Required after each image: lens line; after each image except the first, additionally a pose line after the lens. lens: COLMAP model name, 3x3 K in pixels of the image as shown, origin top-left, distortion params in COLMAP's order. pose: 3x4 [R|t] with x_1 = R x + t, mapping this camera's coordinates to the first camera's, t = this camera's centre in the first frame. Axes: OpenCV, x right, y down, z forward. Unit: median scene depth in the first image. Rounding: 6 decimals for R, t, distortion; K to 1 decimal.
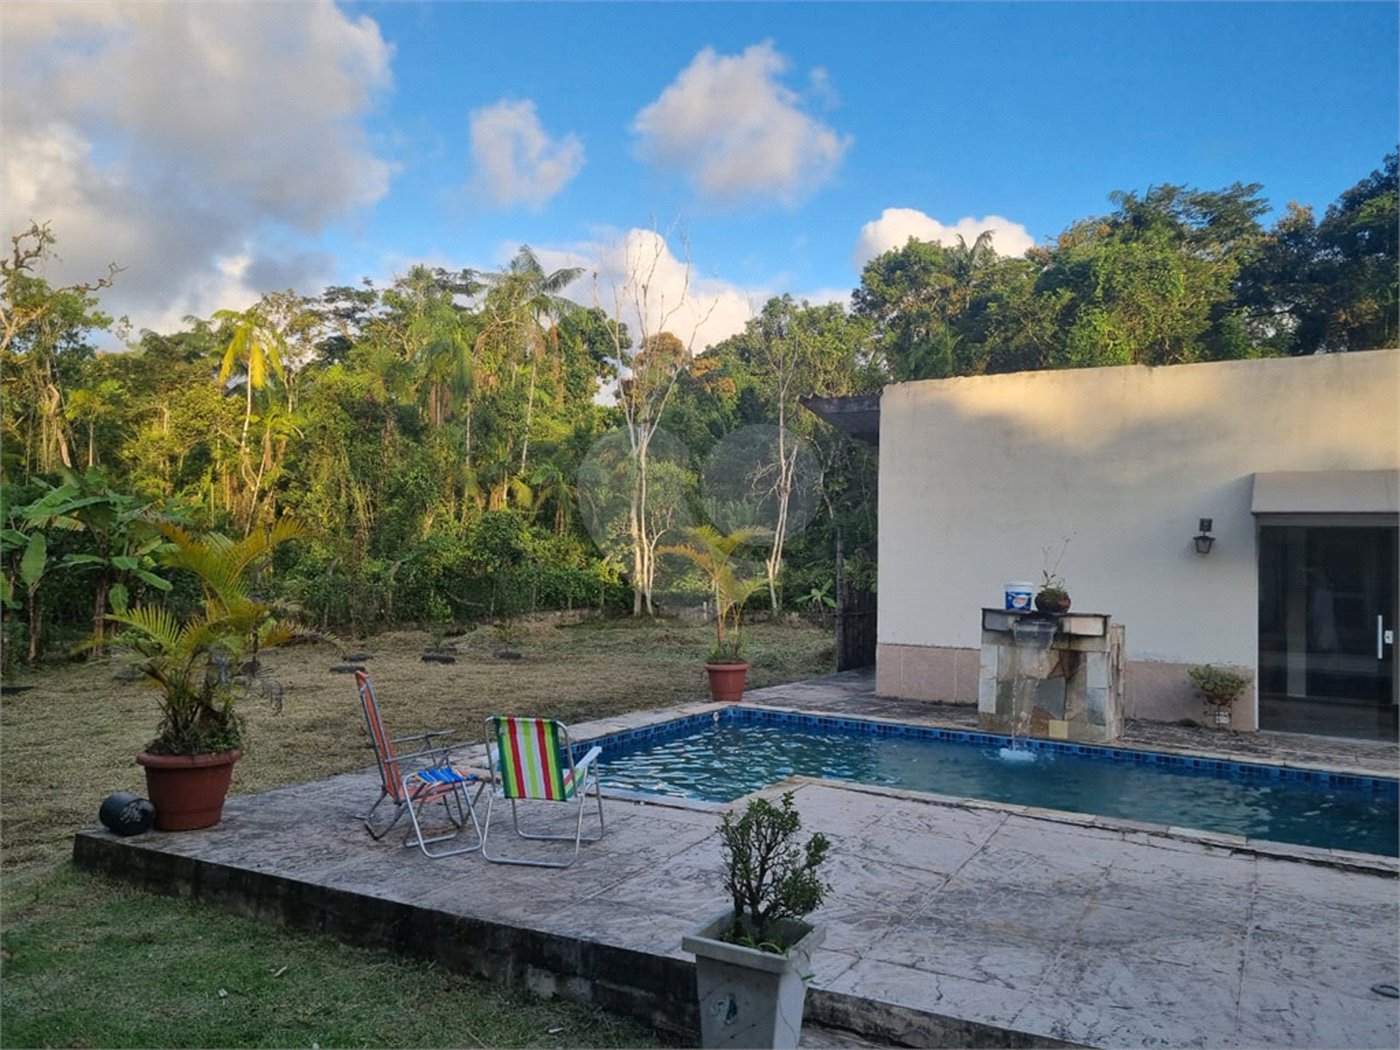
lens RADIAL K [[1030.6, 0, 700.0], [0, 1030.6, 525.0], [0, 0, 1]] dist [0.057318, -0.027273]
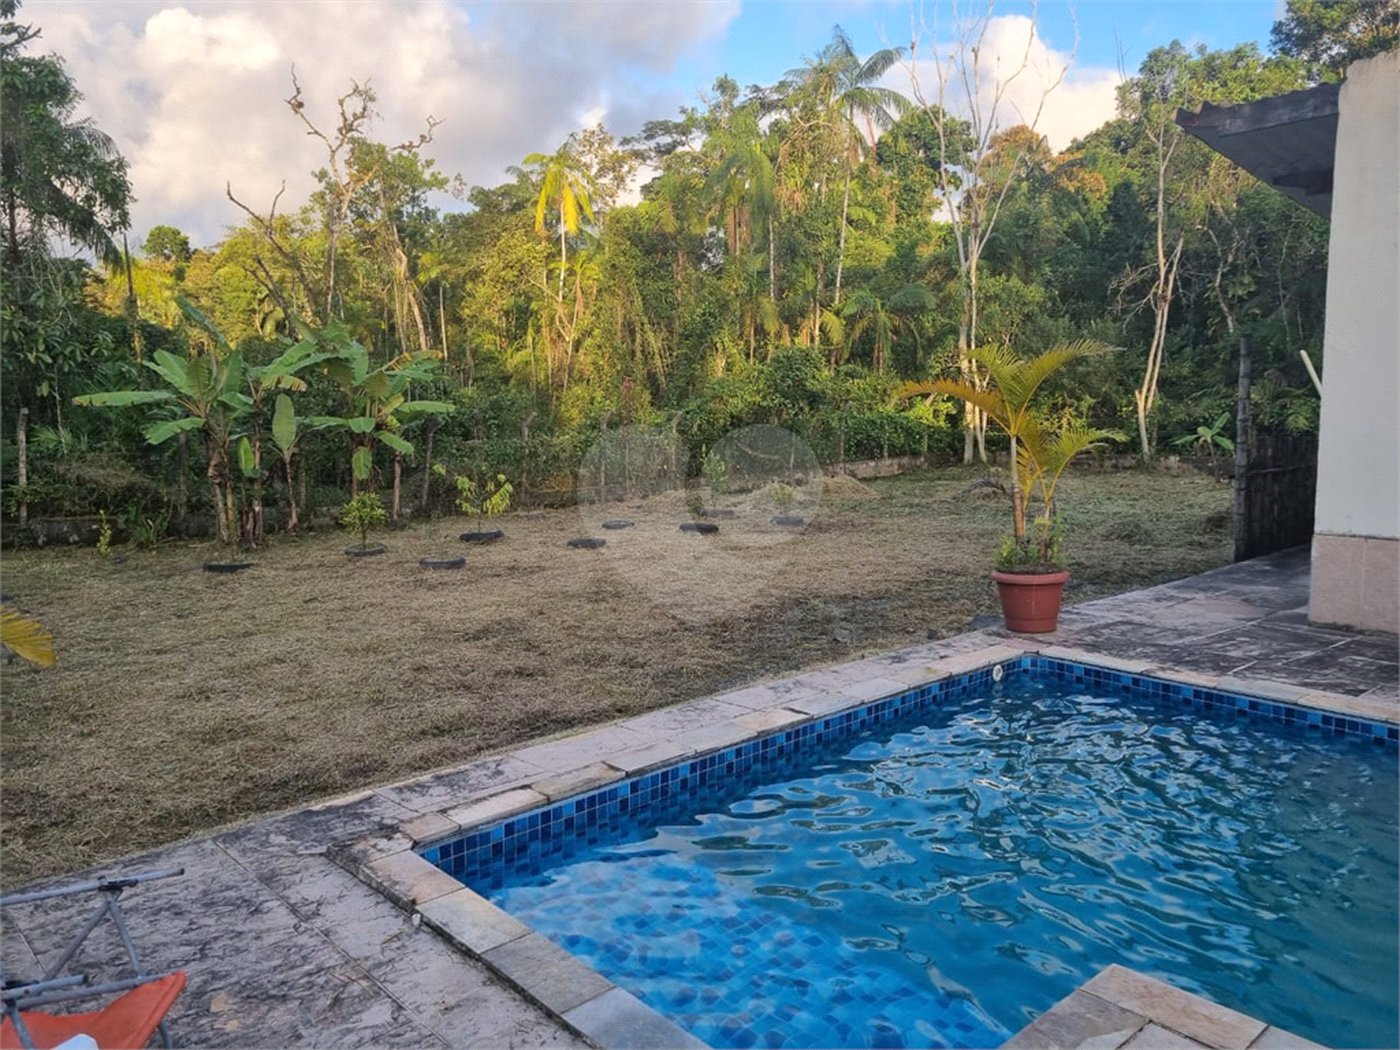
lens RADIAL K [[1030.6, 0, 700.0], [0, 1030.6, 525.0], [0, 0, 1]] dist [0.057318, -0.027273]
pose [[0.942636, 0.002482, -0.333814, 0.016097], [0.048803, 0.988204, 0.145158, 0.003224], [0.330237, -0.153123, 0.931395, 0.127870]]
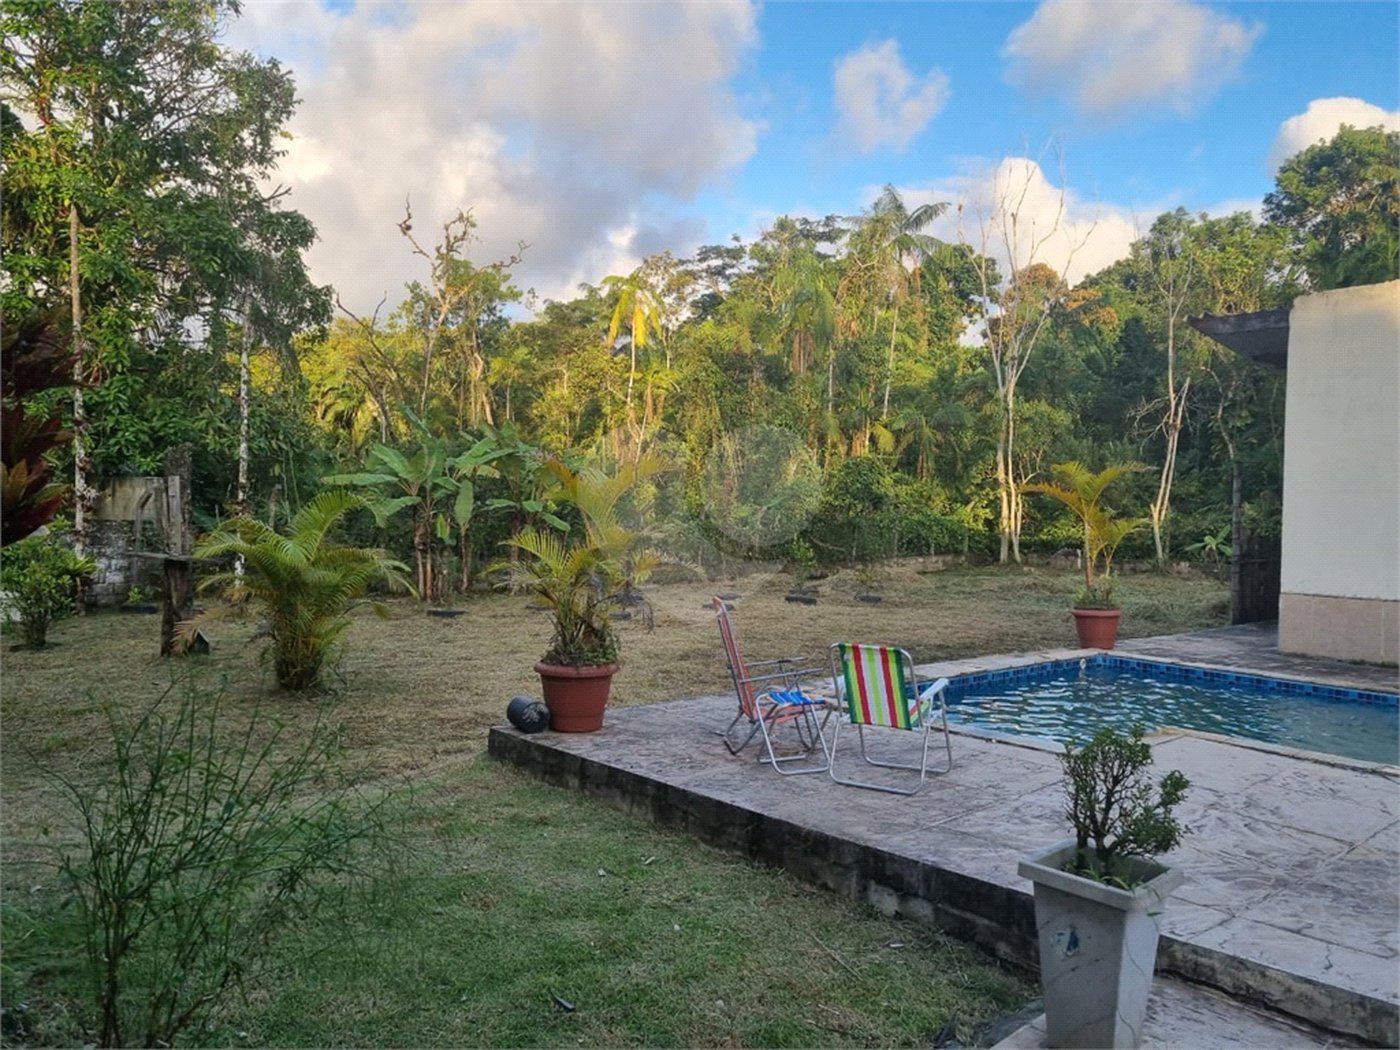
lens RADIAL K [[1039.8, 0, 728.2], [0, 1039.8, 528.8], [0, 0, 1]] dist [0.046352, -0.010488]
pose [[0.948529, 0.004122, -0.316665, 0.003202], [0.012667, 0.998621, 0.050939, 0.003150], [0.316438, -0.052329, 0.947169, 0.000708]]
